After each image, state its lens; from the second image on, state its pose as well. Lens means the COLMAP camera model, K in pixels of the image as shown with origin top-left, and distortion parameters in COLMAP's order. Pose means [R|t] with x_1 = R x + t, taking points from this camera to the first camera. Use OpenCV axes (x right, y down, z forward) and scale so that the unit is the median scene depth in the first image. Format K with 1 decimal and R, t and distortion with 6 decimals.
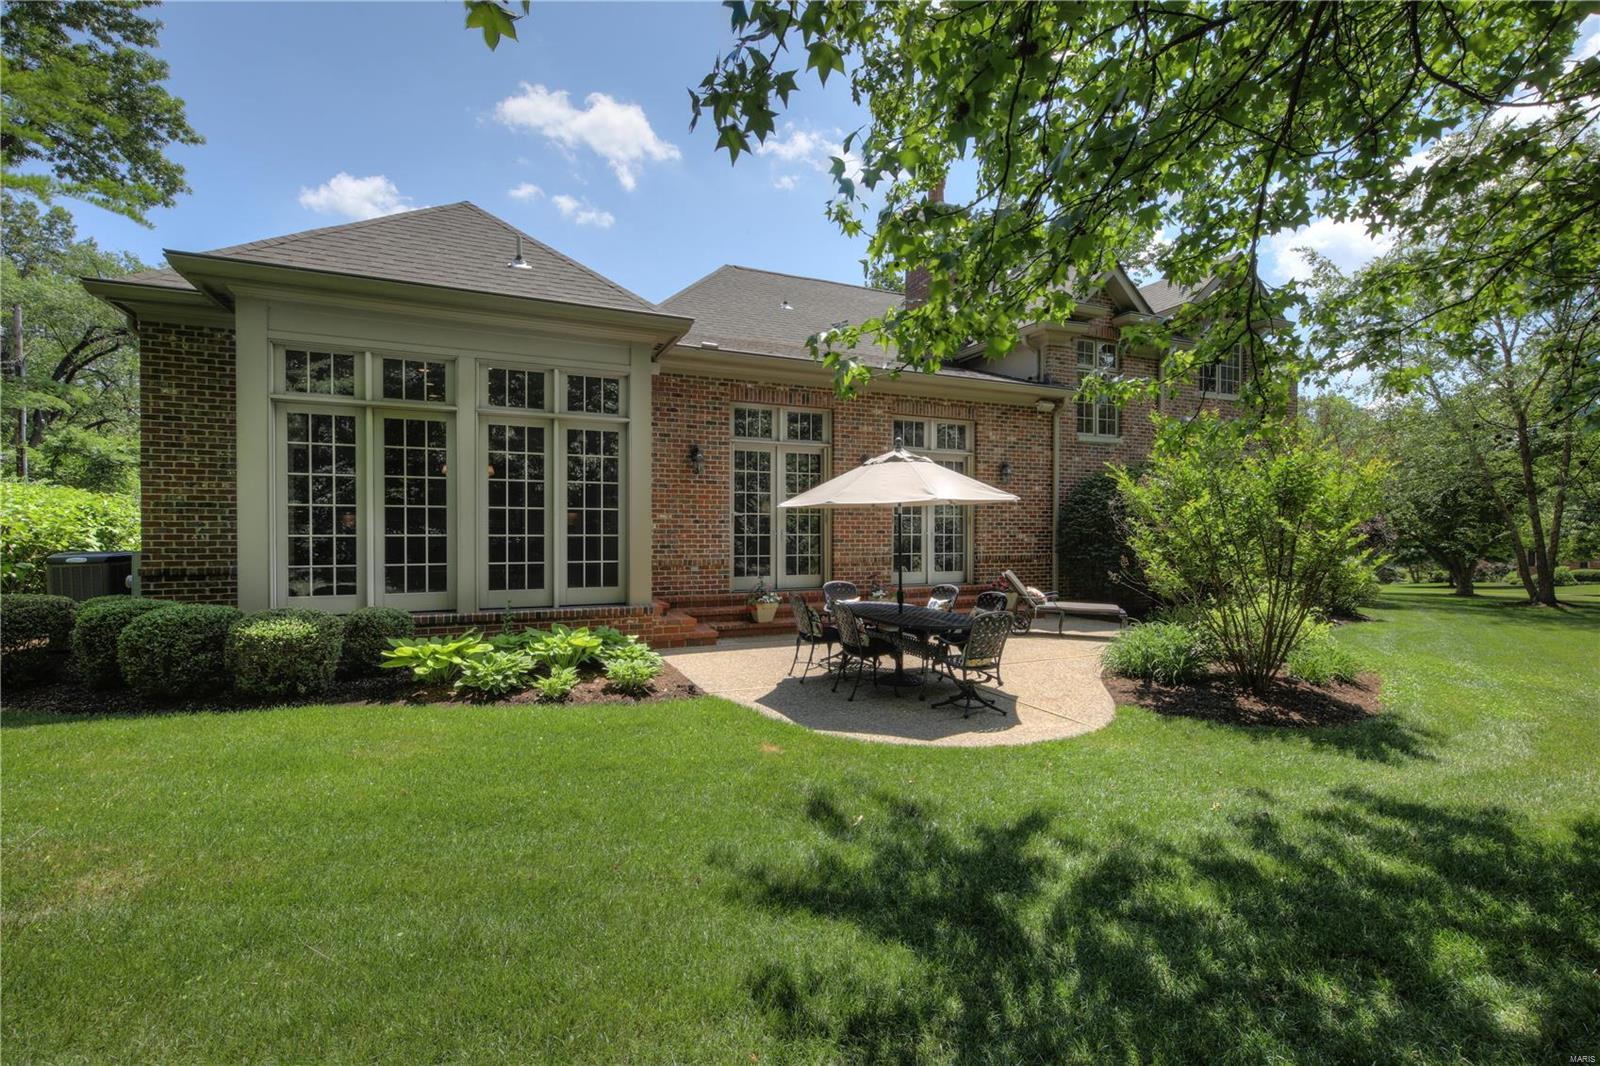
lens RADIAL K [[737.4, 0, 800.0], [0, 737.4, 533.0], [0, 0, 1]] dist [0.011077, -0.000447]
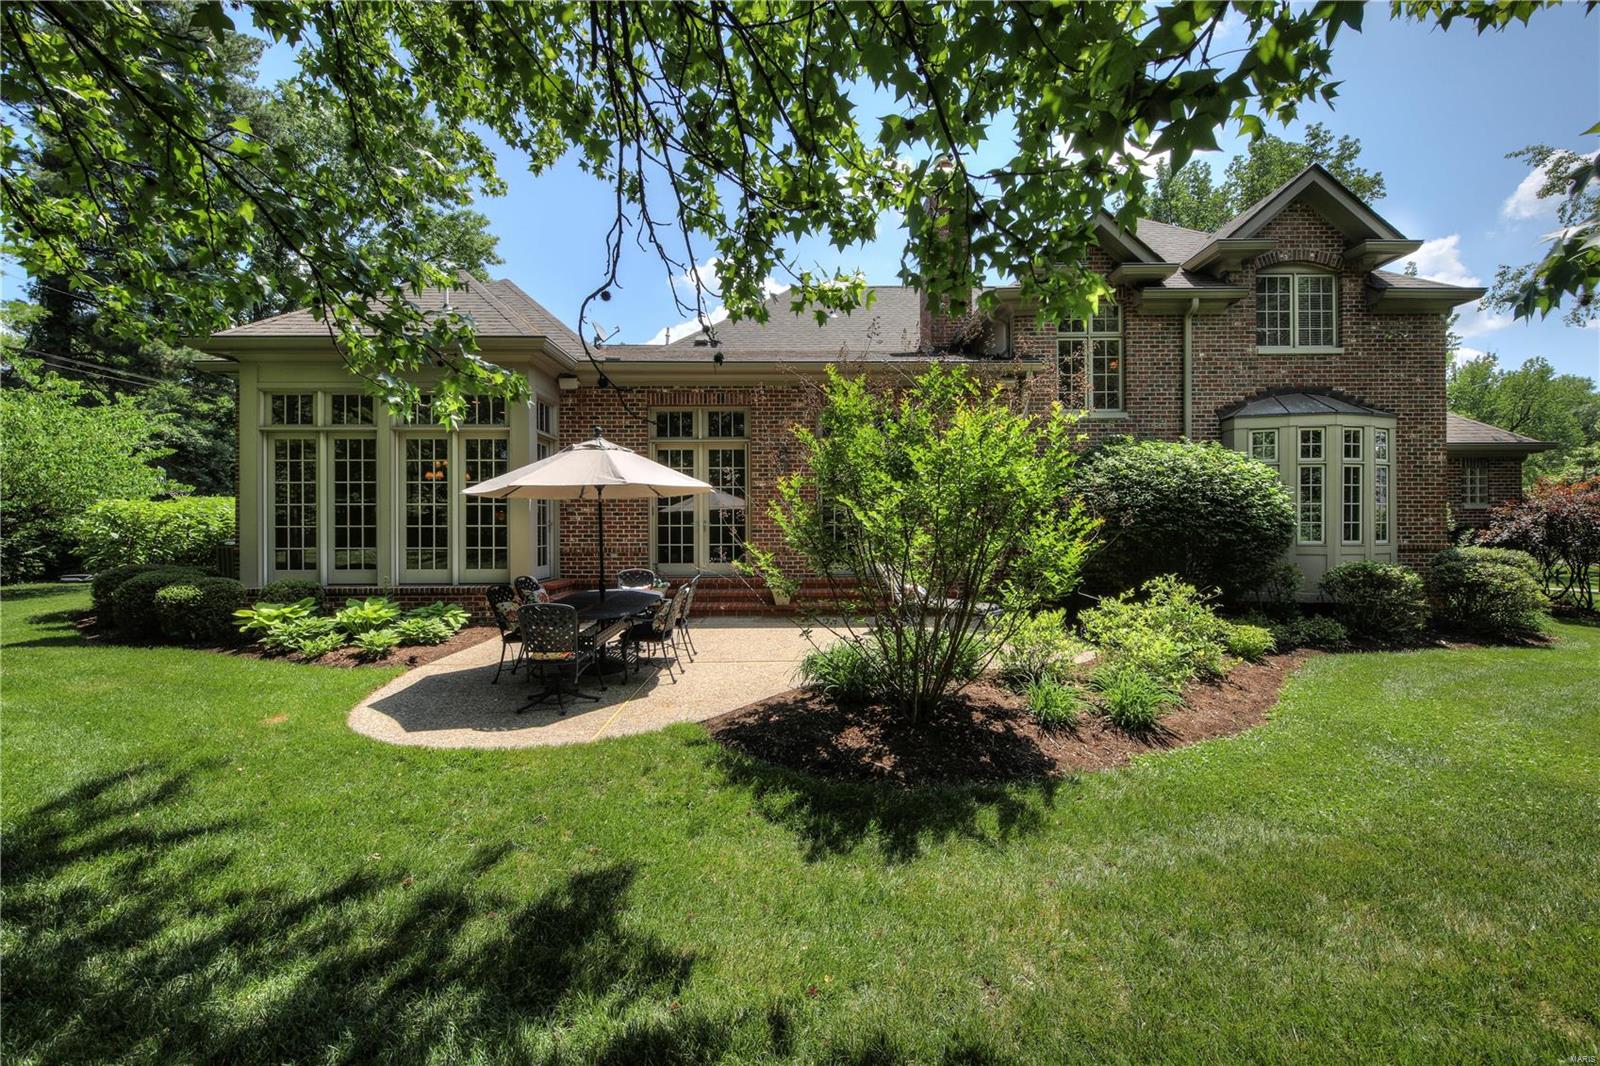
lens RADIAL K [[624.3, 0, 800.0], [0, 624.3, 533.0], [0, 0, 1]] dist [0.000930, 0.000026]
pose [[0.910723, 0.000817, -0.413016, 0.807616], [0.002534, 0.999968, 0.007565, 0.010730], [0.413010, -0.007936, 0.910692, 0.376272]]
